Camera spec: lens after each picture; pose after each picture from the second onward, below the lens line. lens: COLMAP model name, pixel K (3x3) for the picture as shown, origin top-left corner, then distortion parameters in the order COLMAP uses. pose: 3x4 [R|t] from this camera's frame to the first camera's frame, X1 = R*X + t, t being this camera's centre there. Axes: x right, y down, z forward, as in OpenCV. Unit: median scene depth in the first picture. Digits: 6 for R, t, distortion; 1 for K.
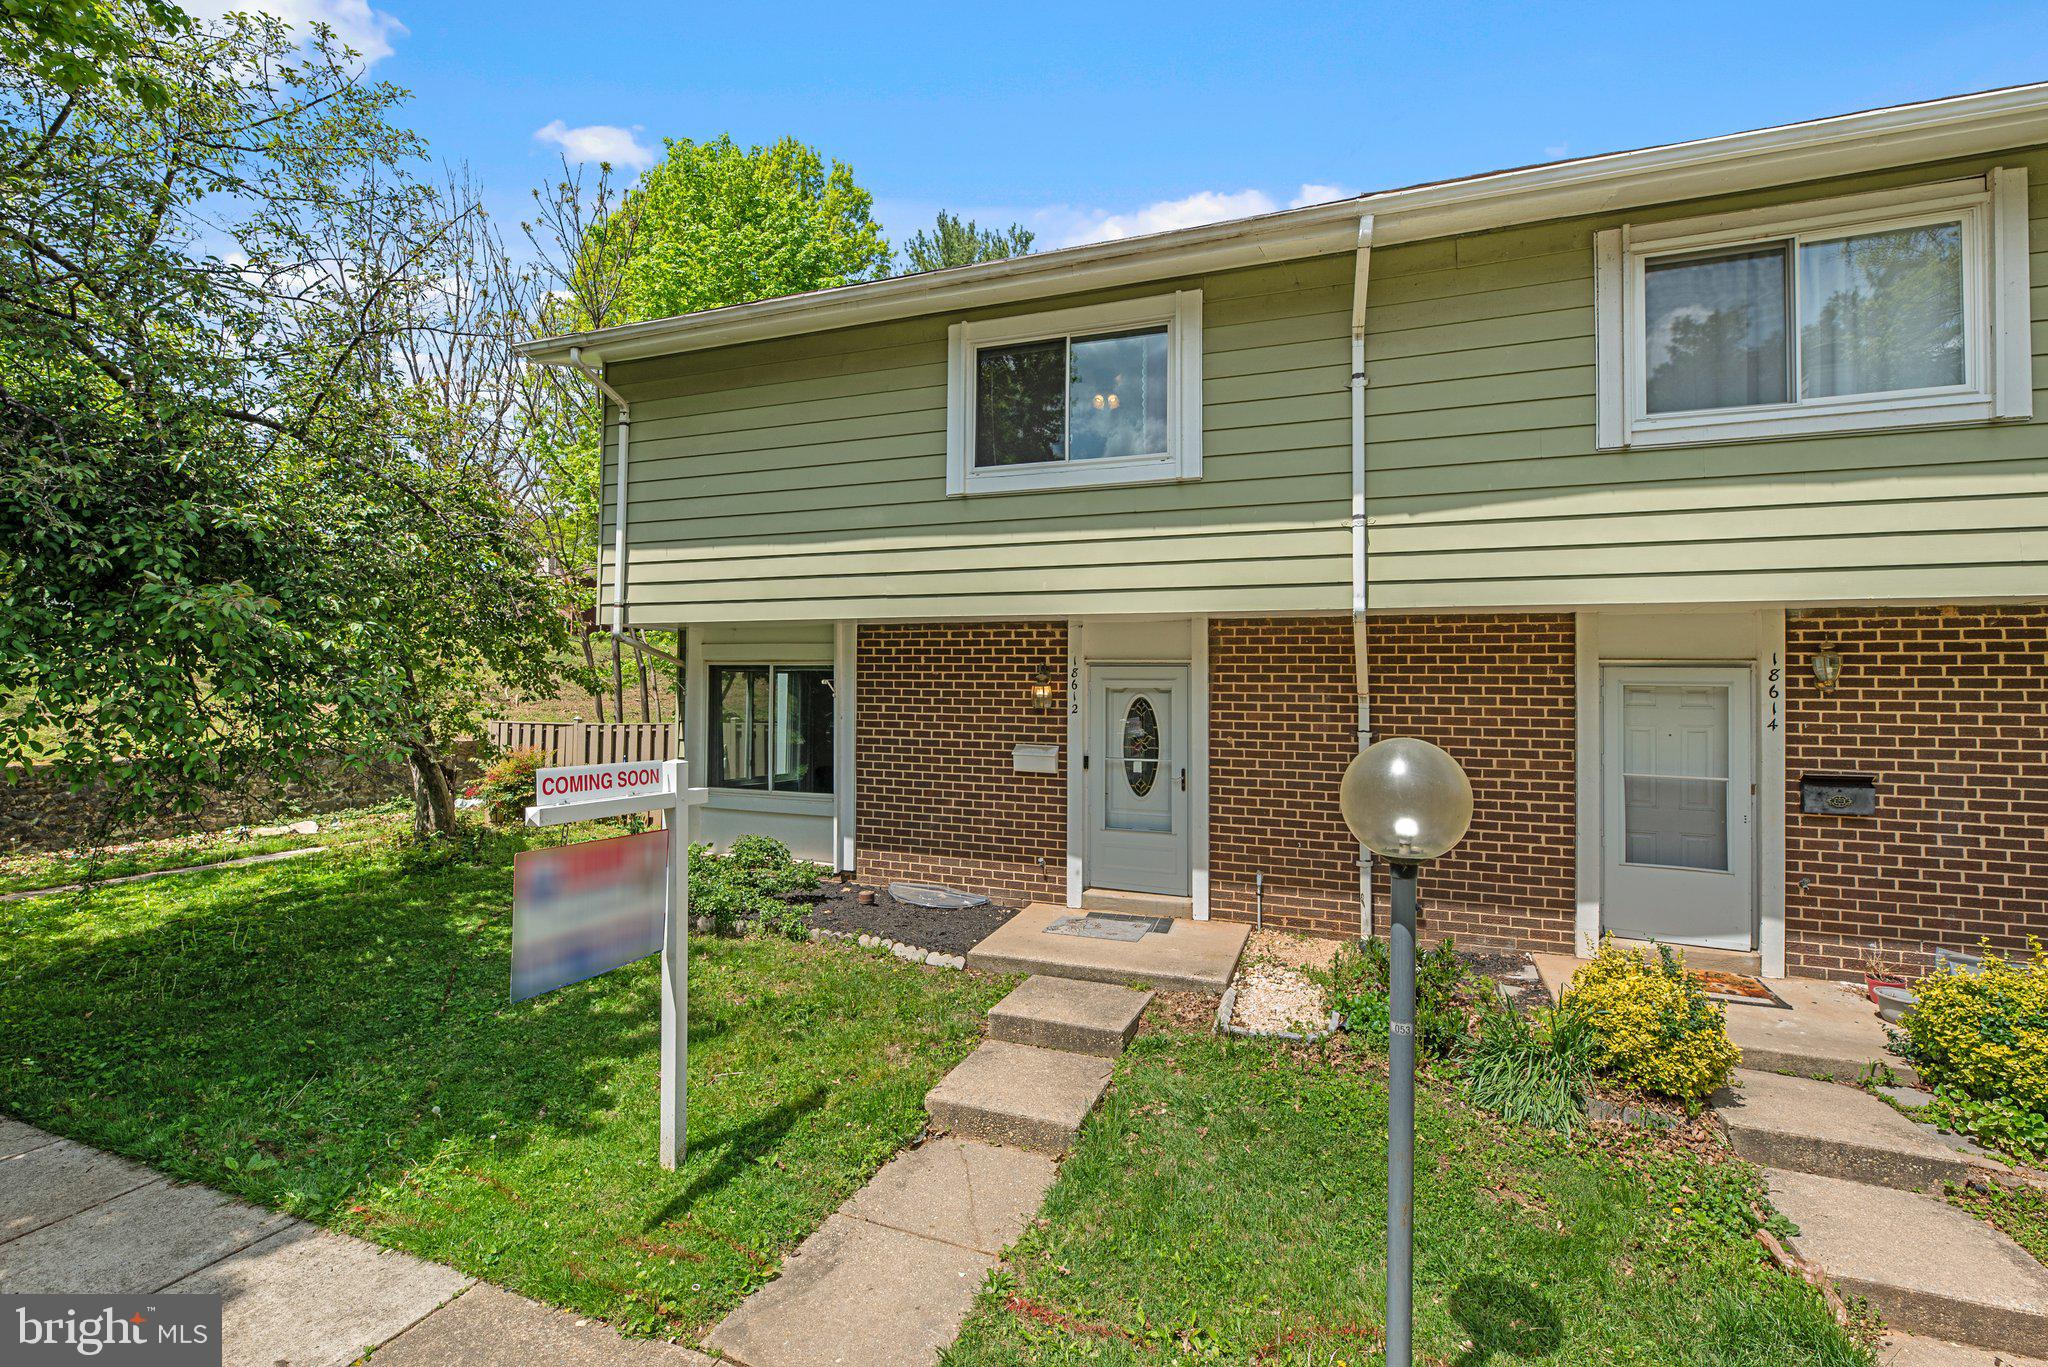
lens RADIAL K [[881.2, 0, 1024.0], [0, 881.2, 683.5], [0, 0, 1]] dist [0.002691, -0.000146]
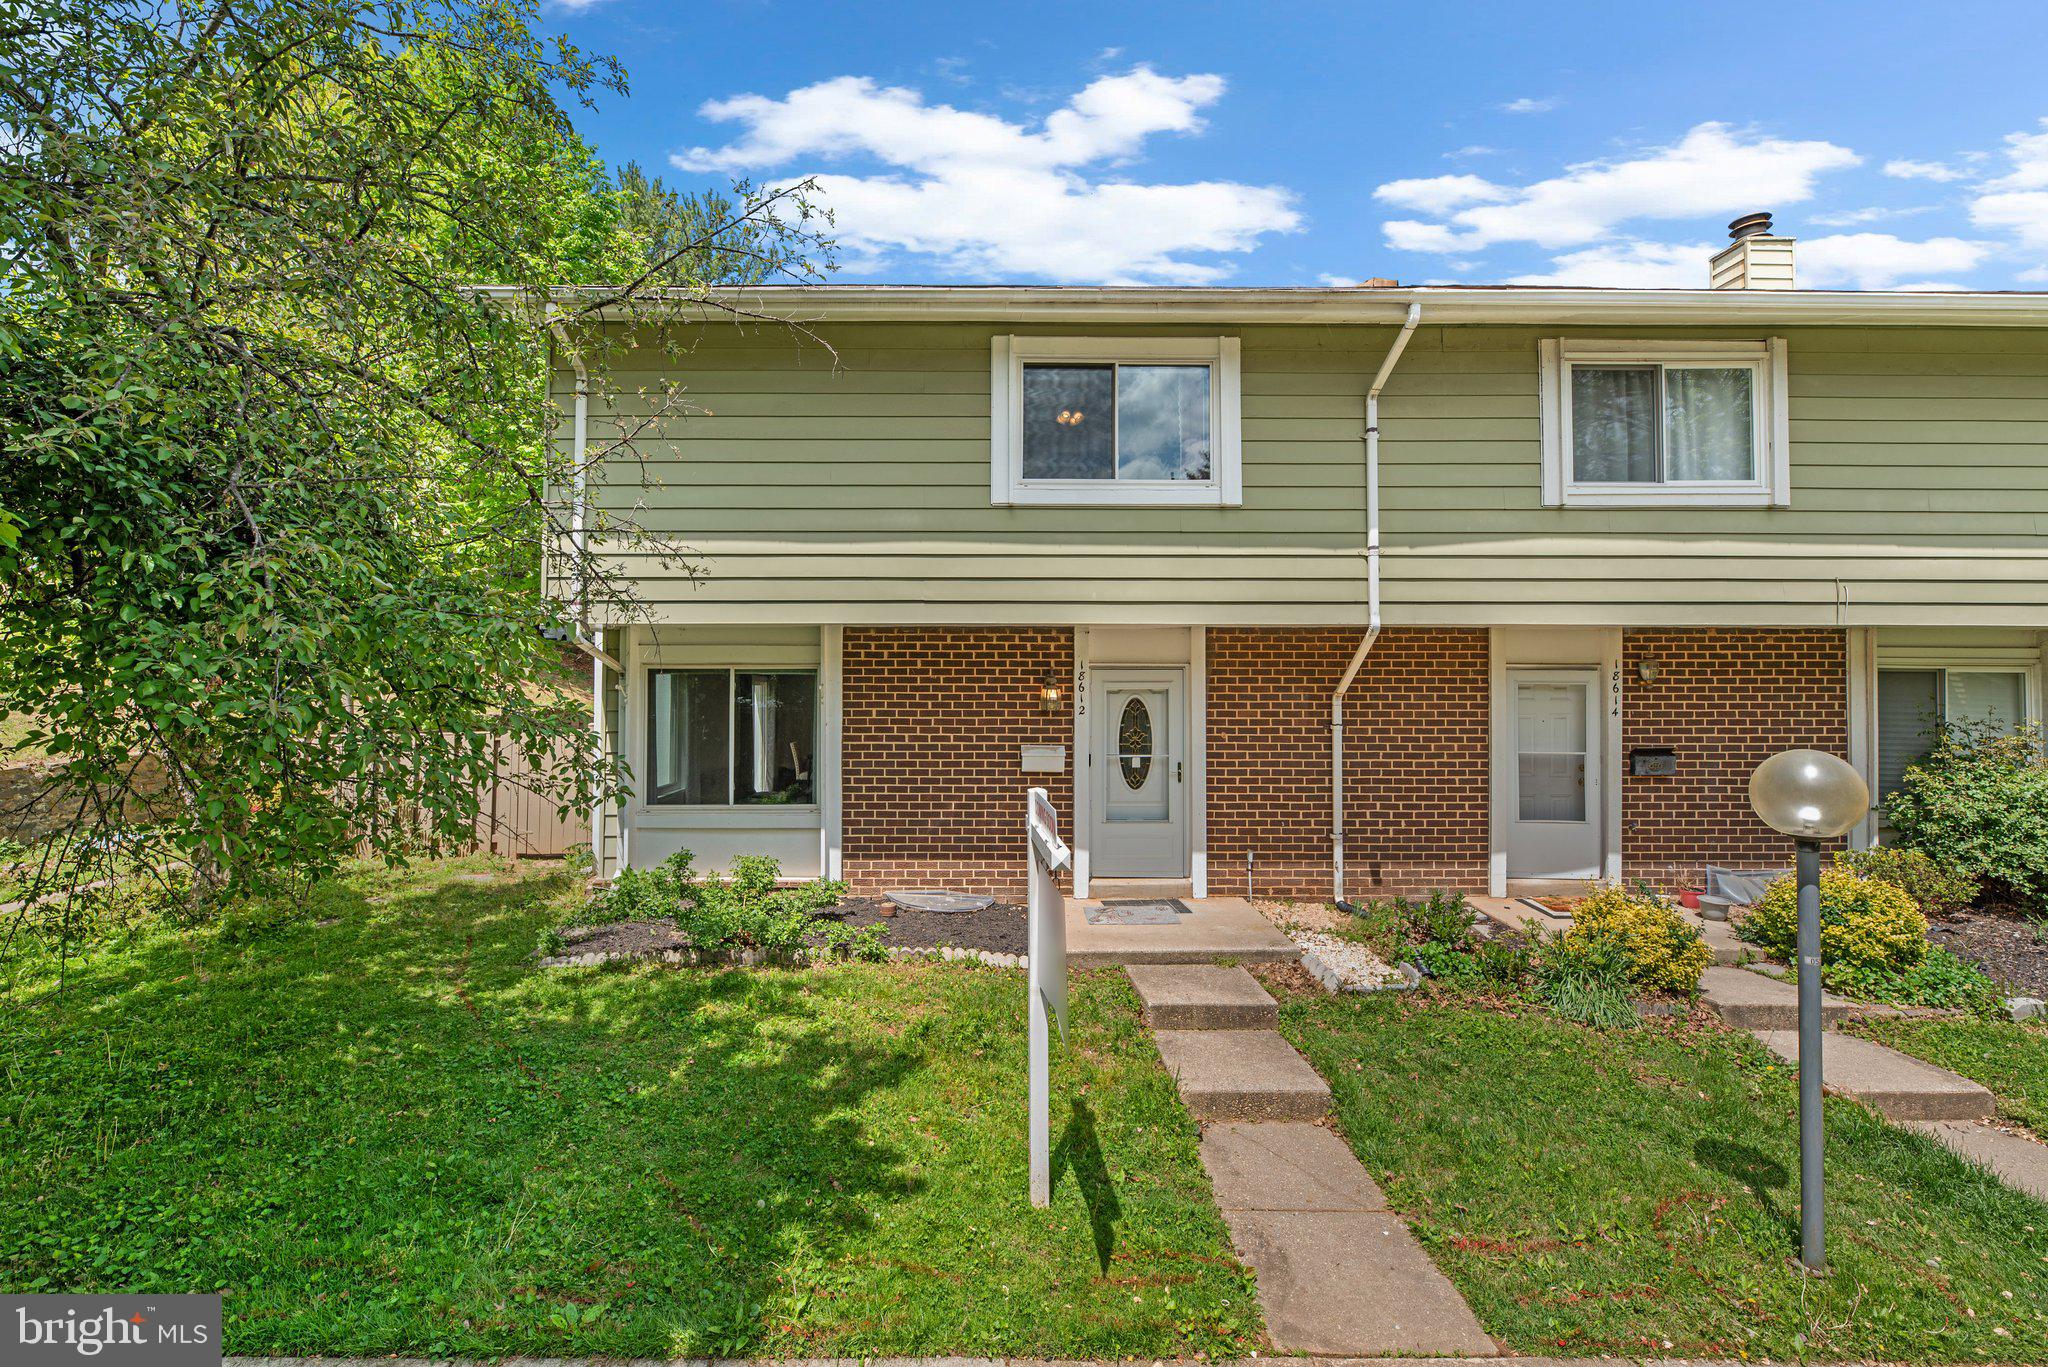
lens RADIAL K [[864.5, 0, 1024.0], [0, 864.5, 668.0], [0, 0, 1]] dist [0.000475, 0.000164]
pose [[0.935476, -0.007743, 0.353306, -0.400541], [0.007629, 0.999969, 0.001716, -0.025962], [-0.353309, 0.001090, 0.935506, 0.058168]]
